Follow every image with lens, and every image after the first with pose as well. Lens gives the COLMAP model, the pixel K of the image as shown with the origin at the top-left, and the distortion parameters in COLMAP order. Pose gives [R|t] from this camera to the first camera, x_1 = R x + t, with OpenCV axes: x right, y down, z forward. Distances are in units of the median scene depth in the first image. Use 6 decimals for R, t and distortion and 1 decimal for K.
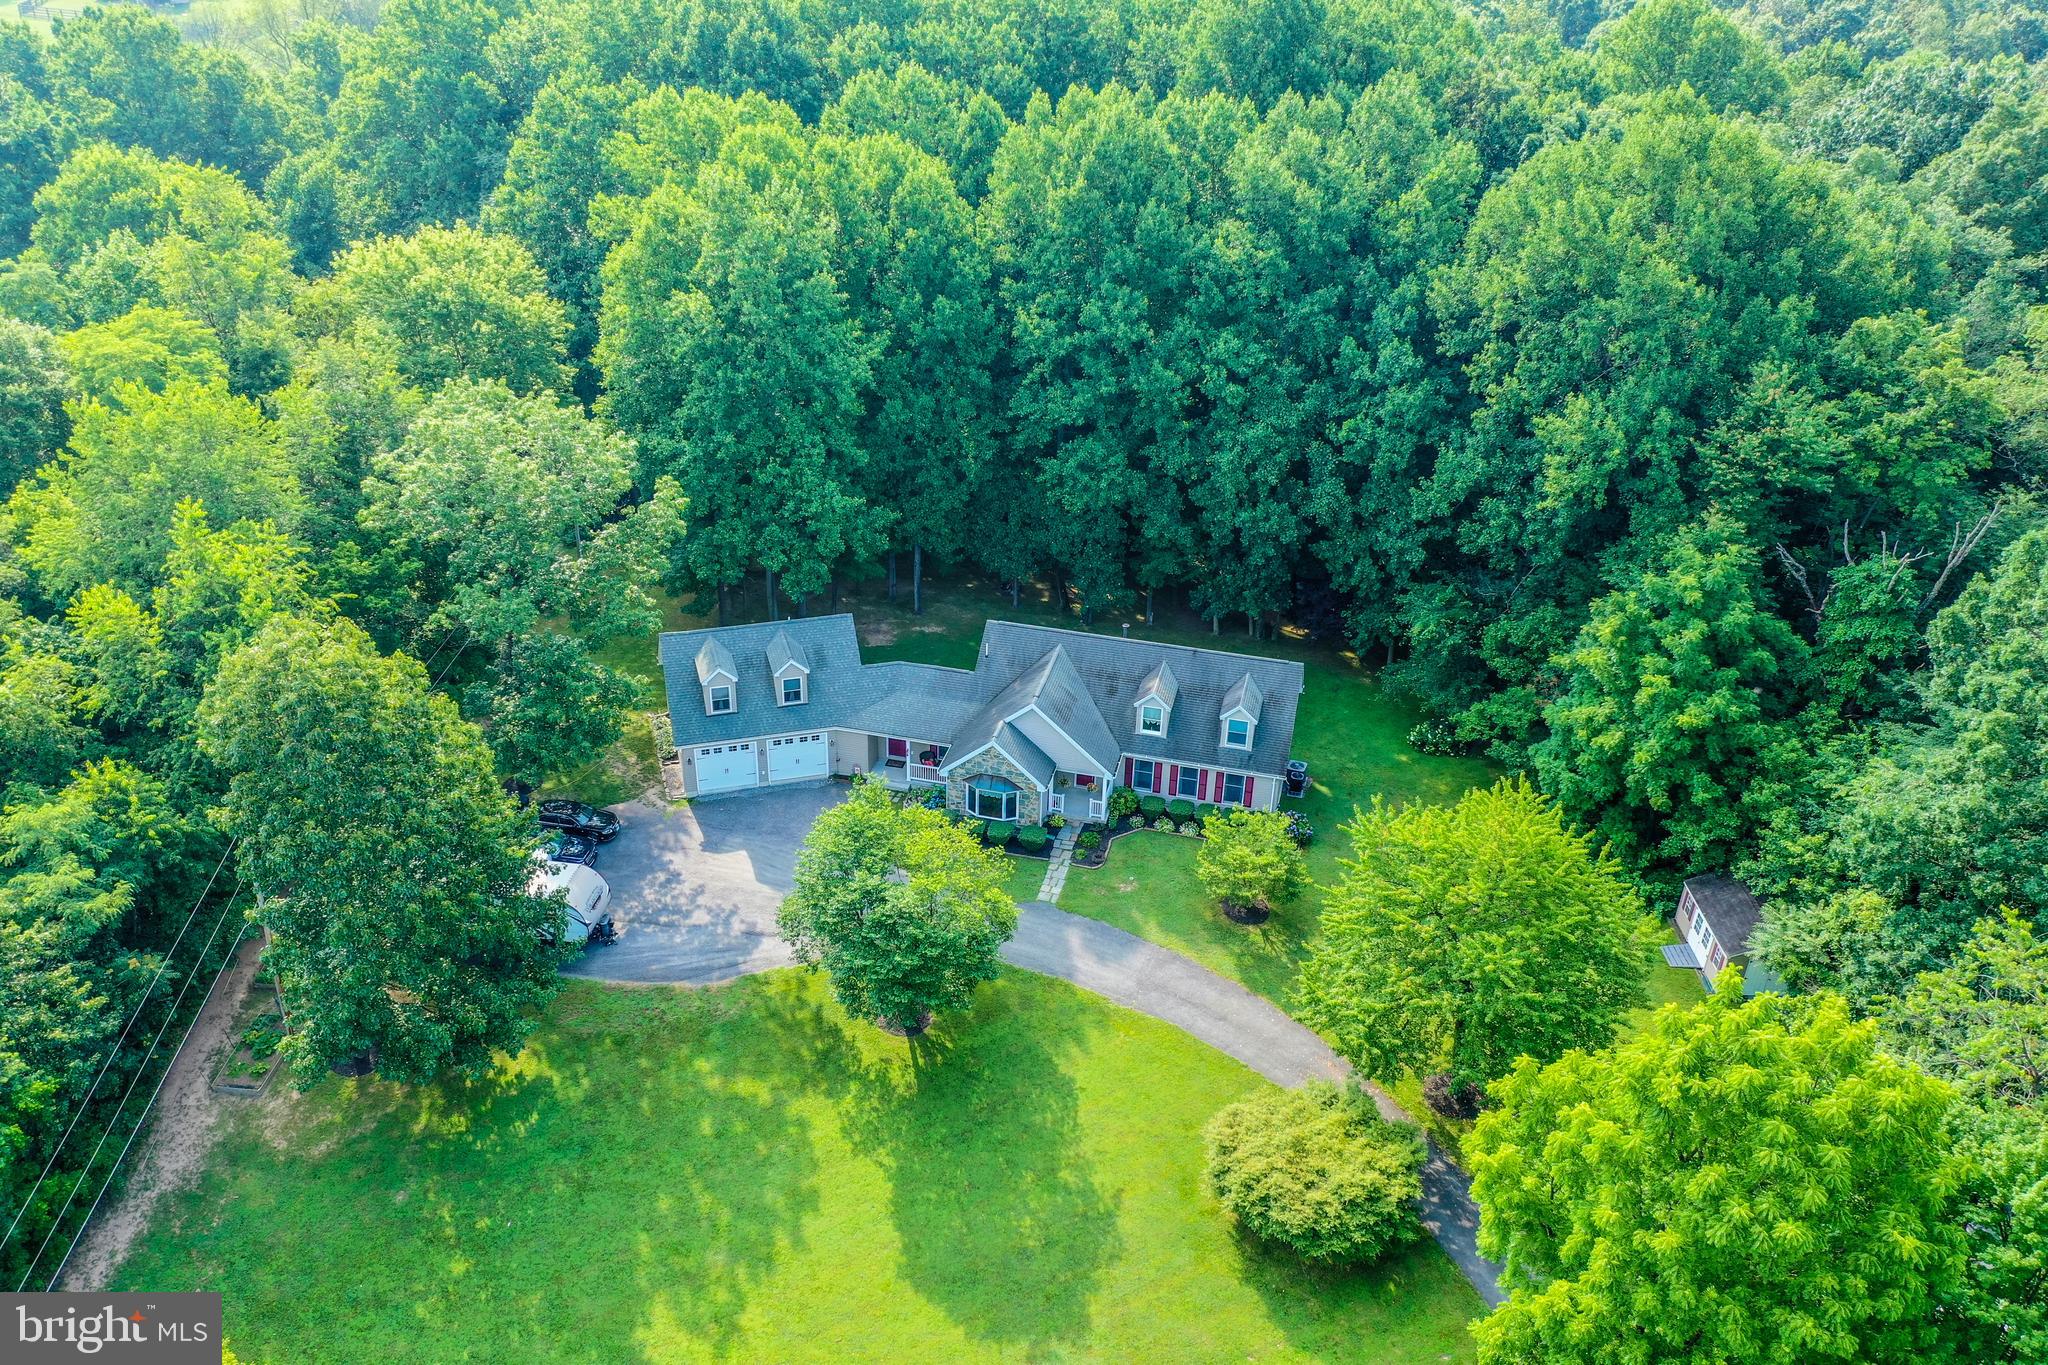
lens RADIAL K [[1624.5, 0, 1026.0], [0, 1624.5, 677.7], [0, 0, 1]] dist [0.007448, 0.001041]
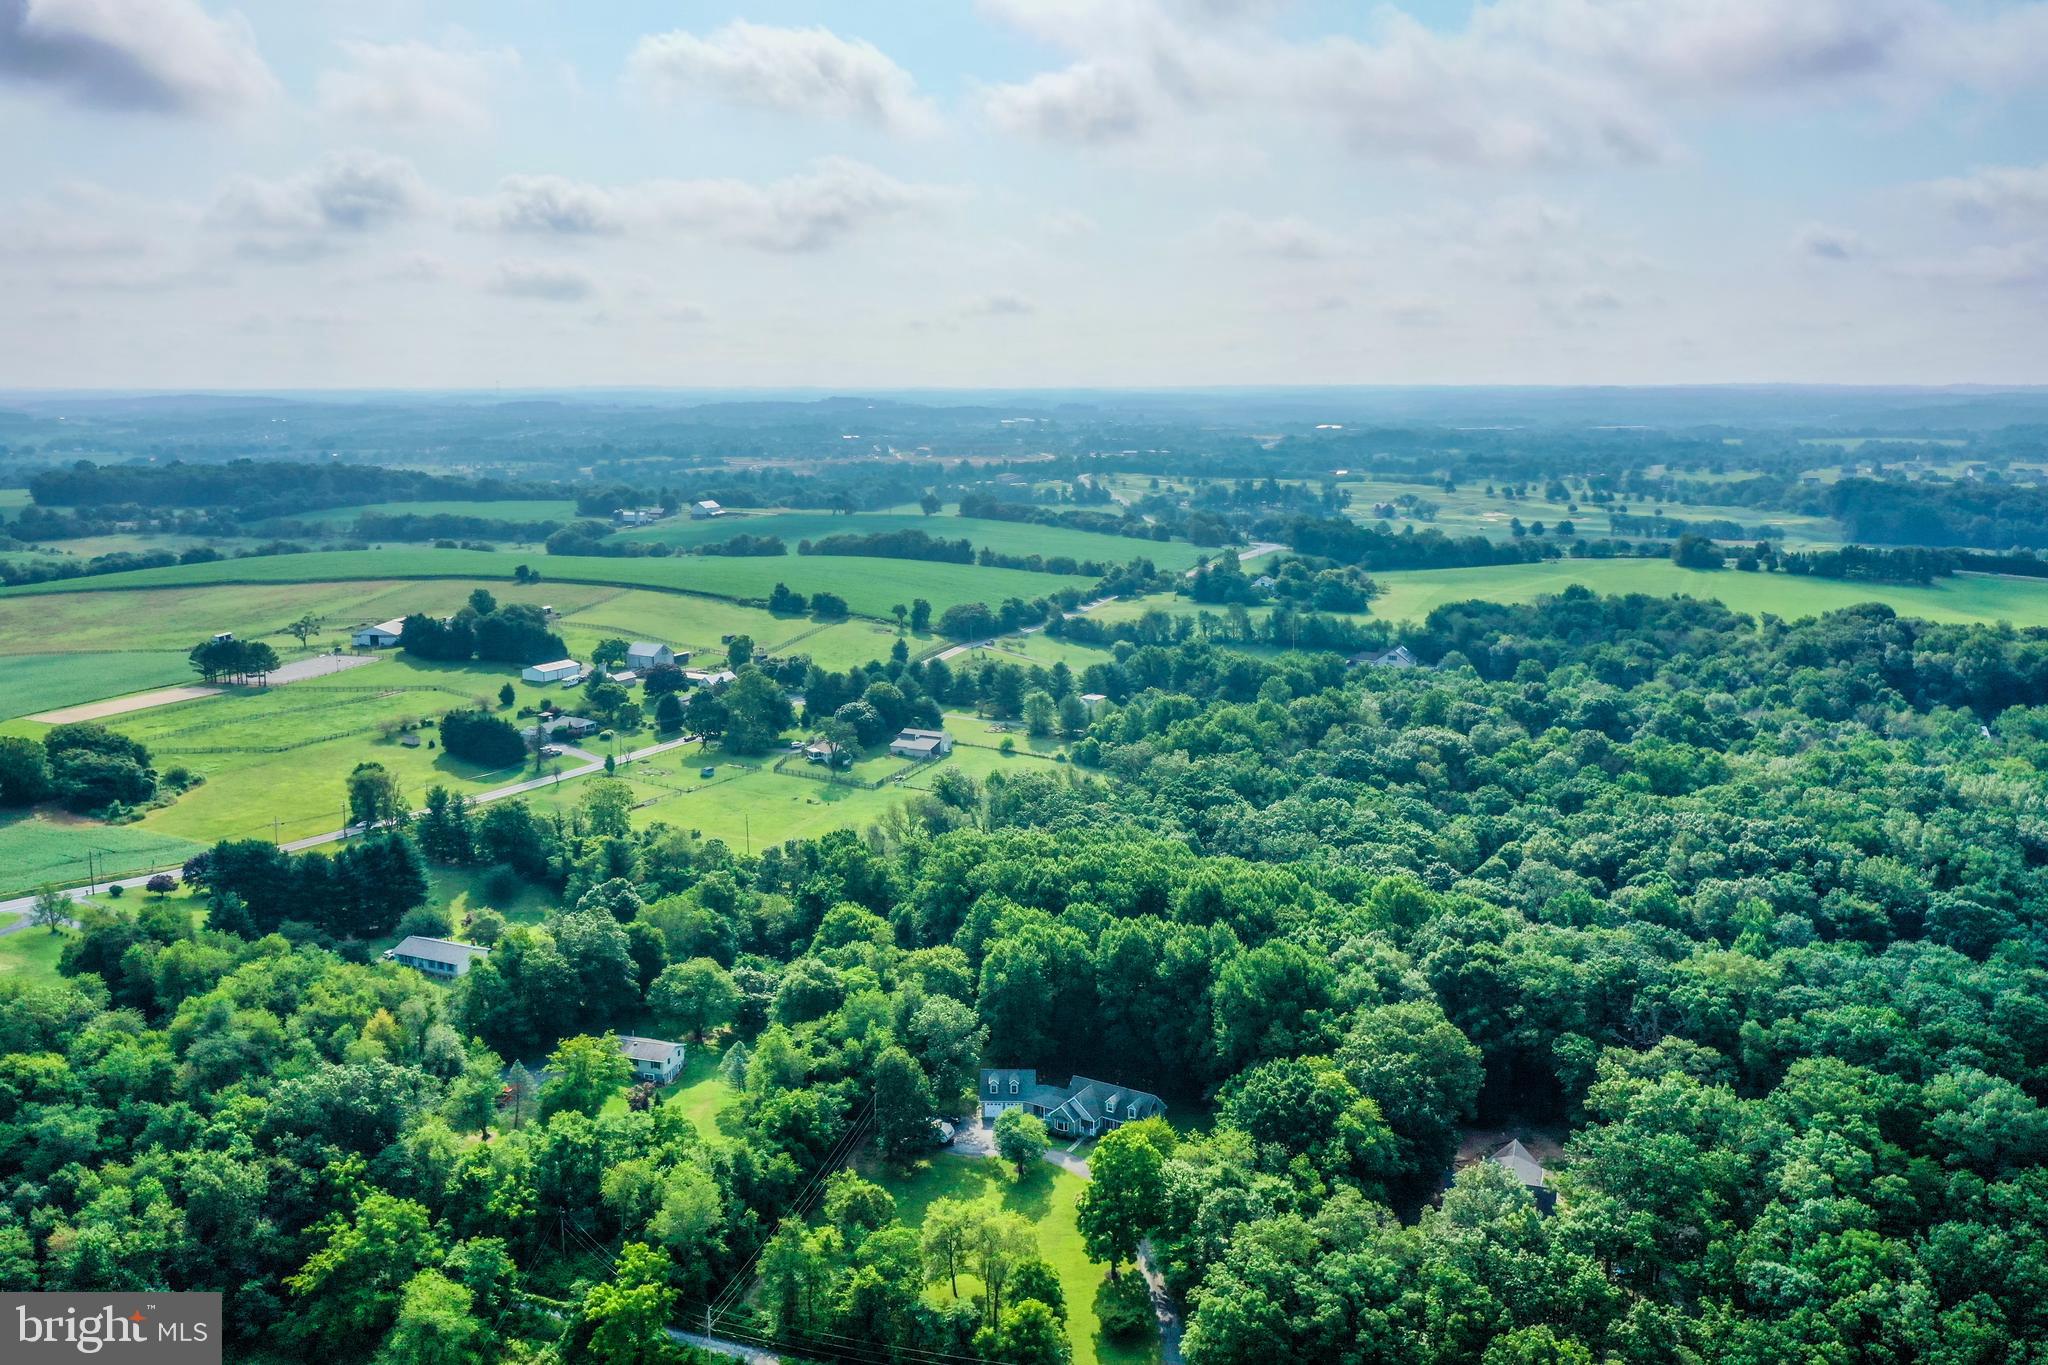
lens RADIAL K [[1621.1, 0, 1024.9], [0, 1621.1, 678.3], [0, 0, 1]] dist [0.015924, -0.000284]
pose [[0.952494, 0.023469, -0.303651, 0.917996], [-0.125650, 0.938501, -0.321603, 0.298154], [0.277429, 0.344478, 0.896865, -2.432643]]
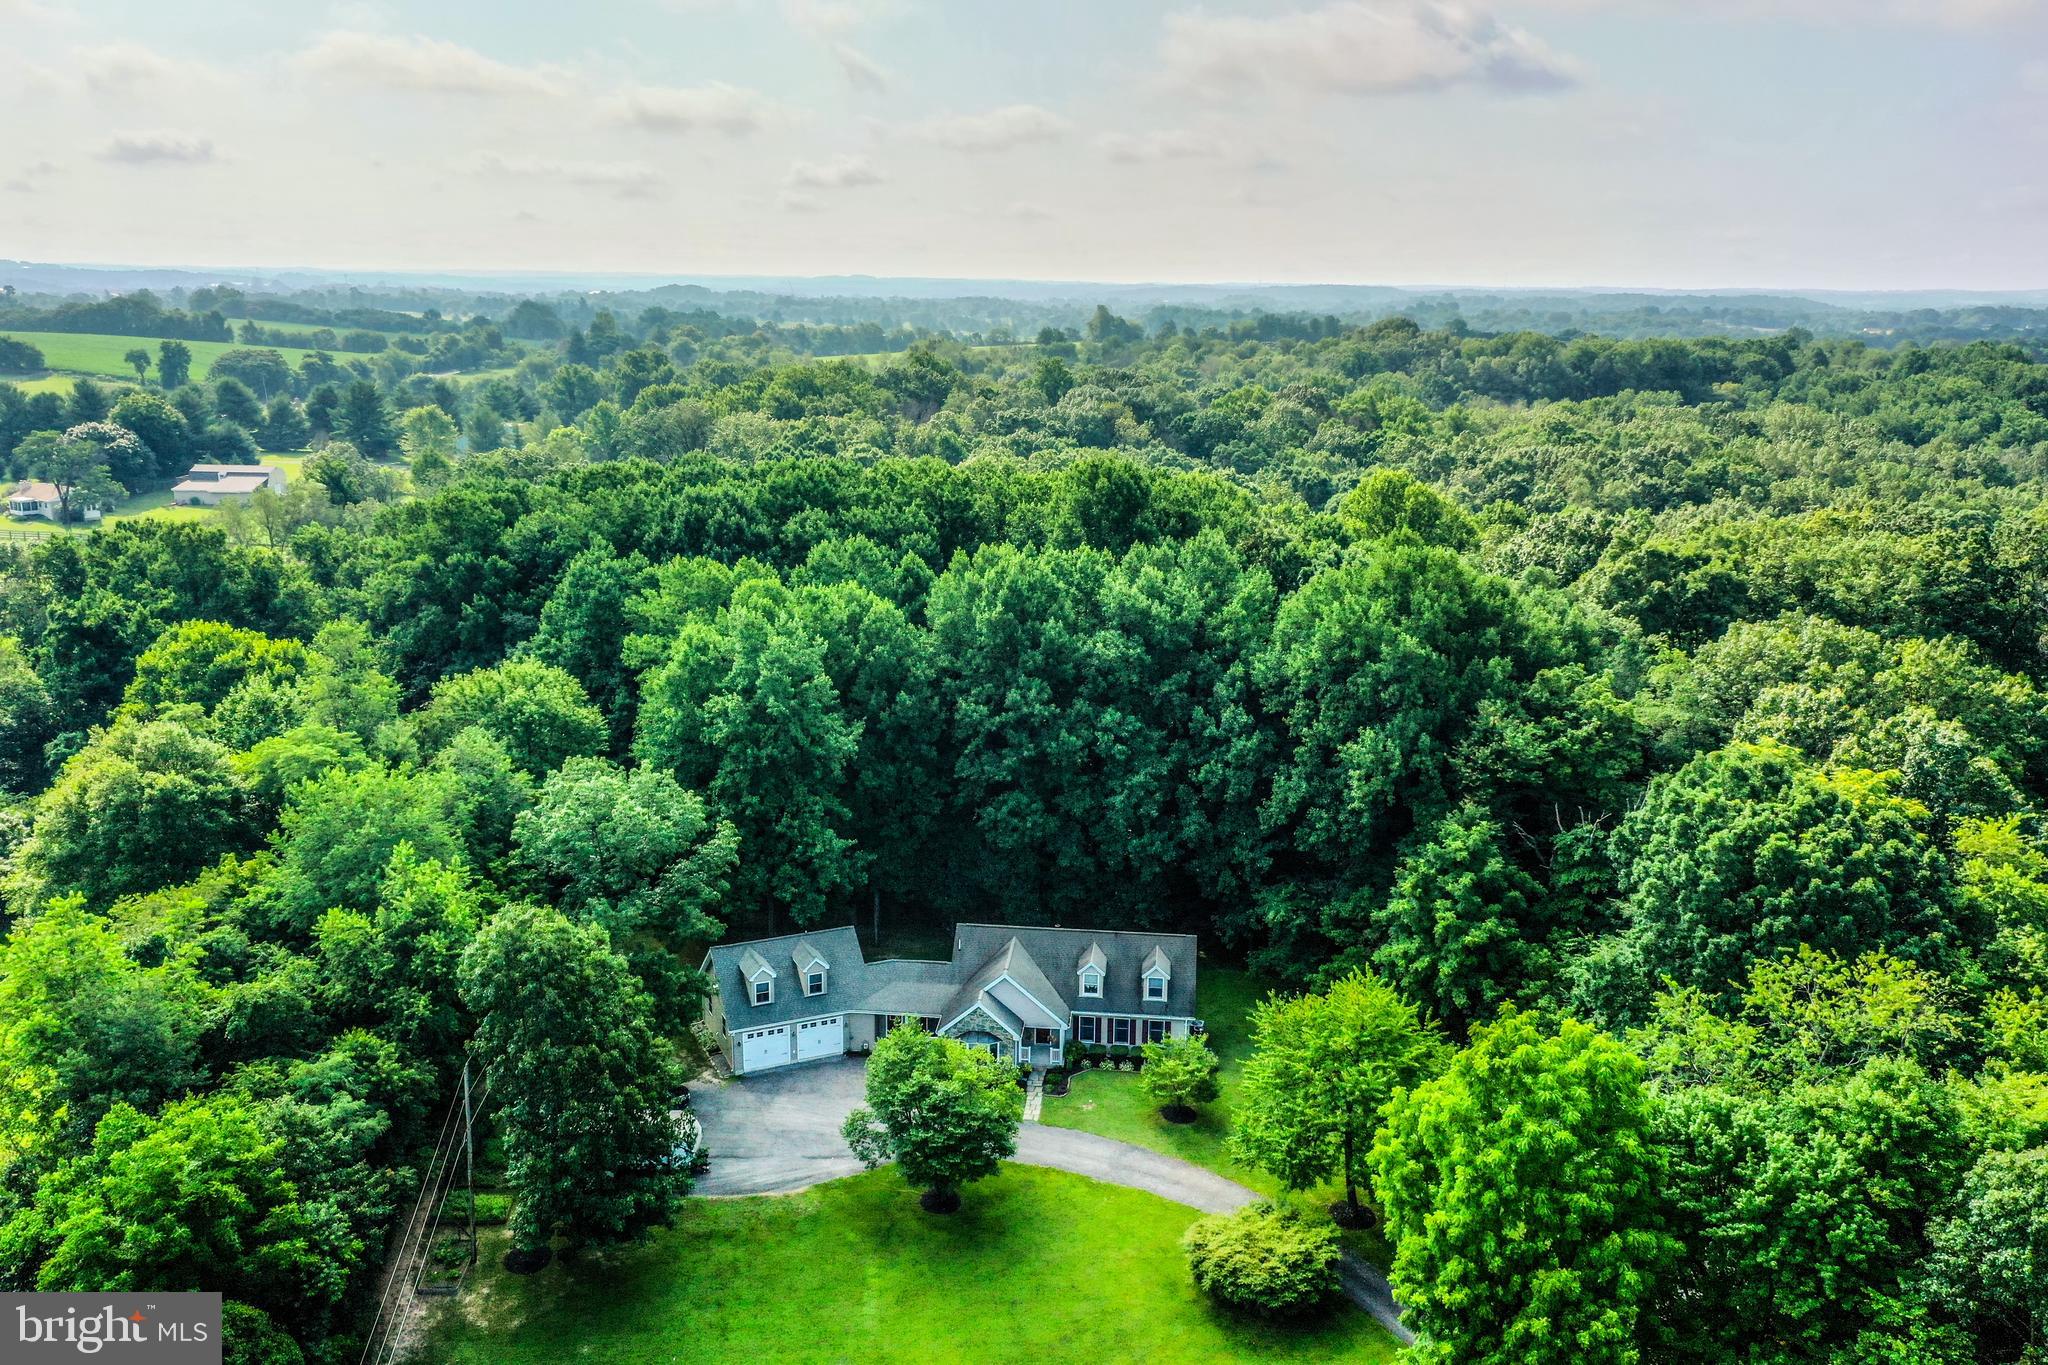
lens RADIAL K [[1617.0, 0, 1027.6], [0, 1617.0, 683.8], [0, 0, 1]] dist [0.012416, -0.000148]
pose [[0.990145, -0.046815, 0.131987, -0.134835], [0.081233, 0.959711, -0.268992, 0.139198], [-0.114077, 0.277063, 0.954056, -0.322637]]
